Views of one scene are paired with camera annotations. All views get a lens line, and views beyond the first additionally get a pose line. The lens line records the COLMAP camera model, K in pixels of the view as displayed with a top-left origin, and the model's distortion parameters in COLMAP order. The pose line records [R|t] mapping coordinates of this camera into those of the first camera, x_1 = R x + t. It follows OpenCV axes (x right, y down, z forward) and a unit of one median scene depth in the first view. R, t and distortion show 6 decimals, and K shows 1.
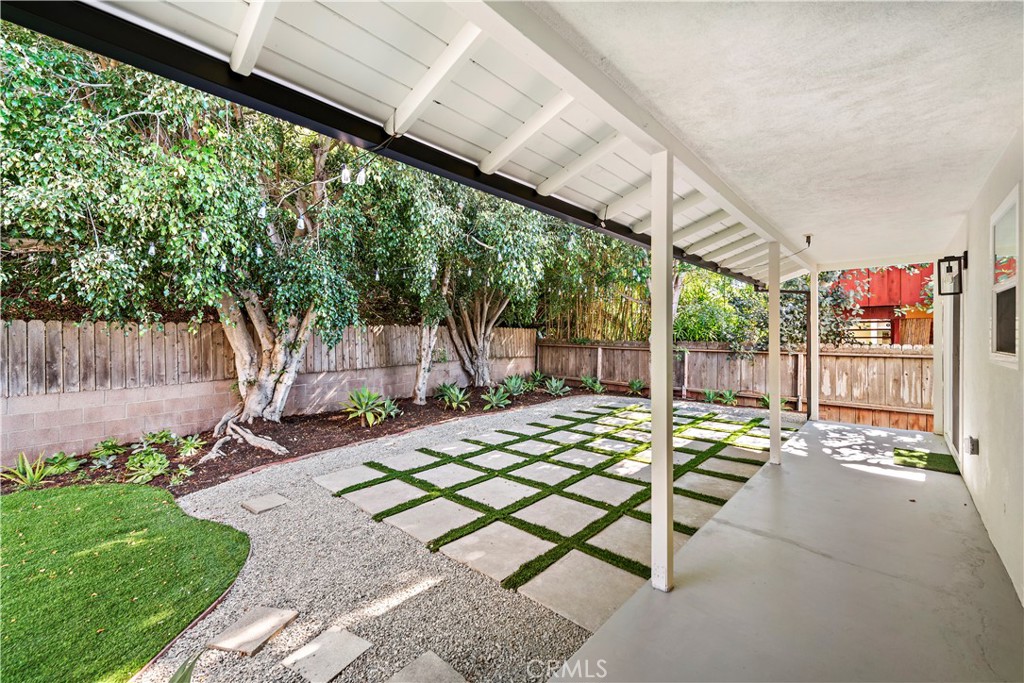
lens RADIAL K [[431.6, 0, 515.2], [0, 431.6, 338.2], [0, 0, 1]] dist [0.003291, 0.000337]
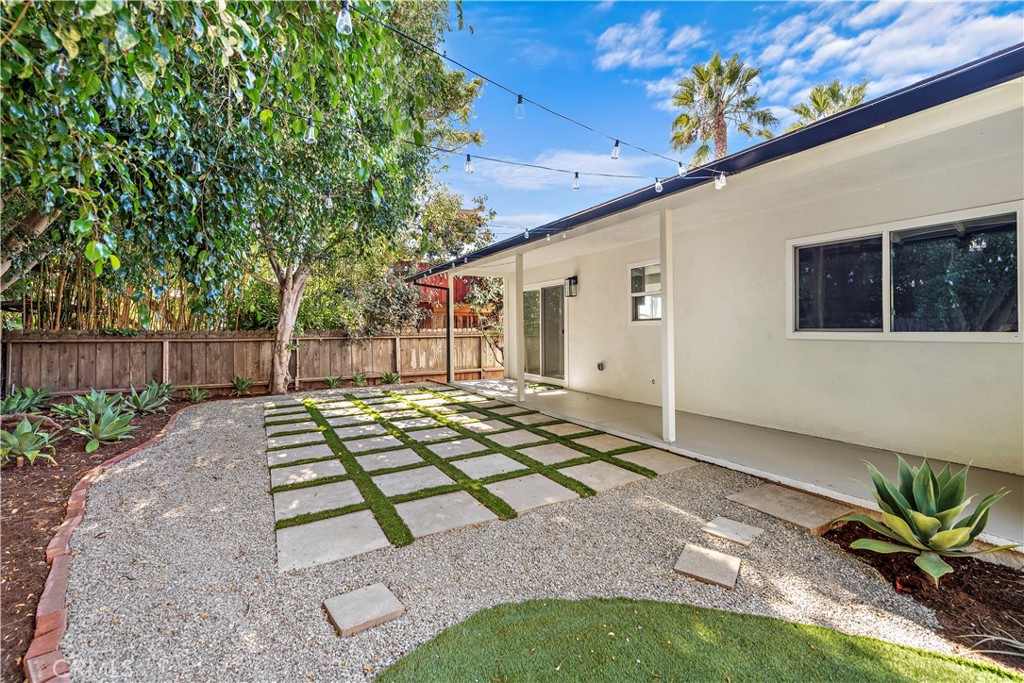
lens RADIAL K [[431.6, 0, 513.9], [0, 431.6, 332.0], [0, 0, 1]] dist [0.003291, 0.000337]
pose [[0.287396, -0.011691, 0.957740, -0.414902], [0.021222, 0.999758, 0.005835, 0.016220], [-0.957577, 0.018648, 0.287575, 0.271316]]
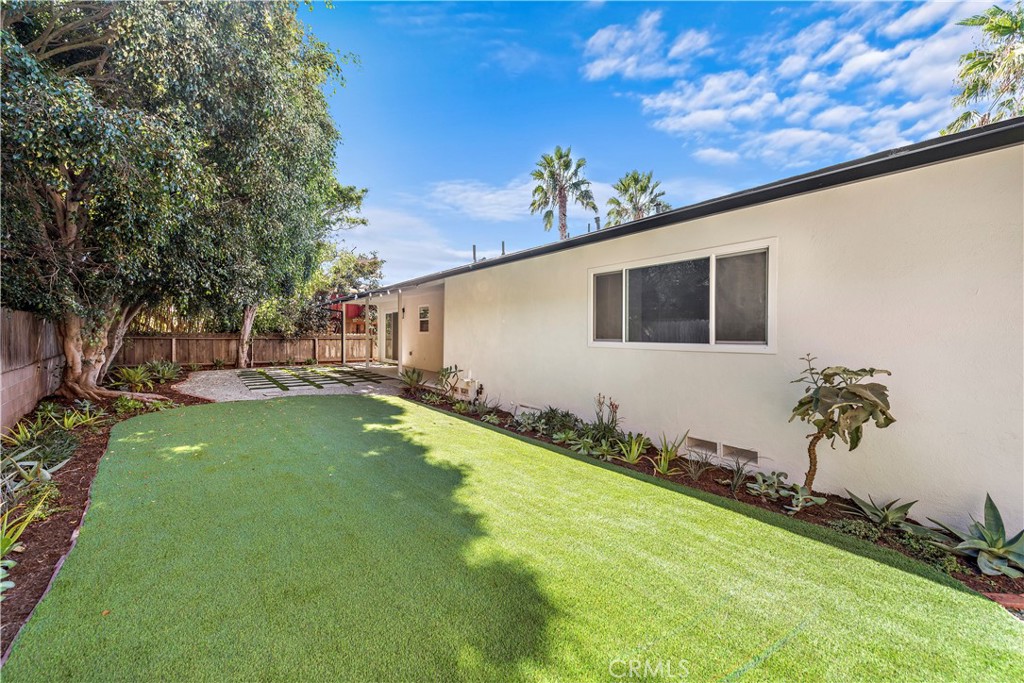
lens RADIAL K [[431.6, 0, 530.7], [0, 431.6, 347.1], [0, 0, 1]] dist [0.003291, 0.000337]
pose [[0.177884, -0.030016, 0.983594, -1.108523], [0.006202, 0.999549, 0.029382, 0.018701], [-0.984032, 0.000874, 0.177990, -0.367619]]
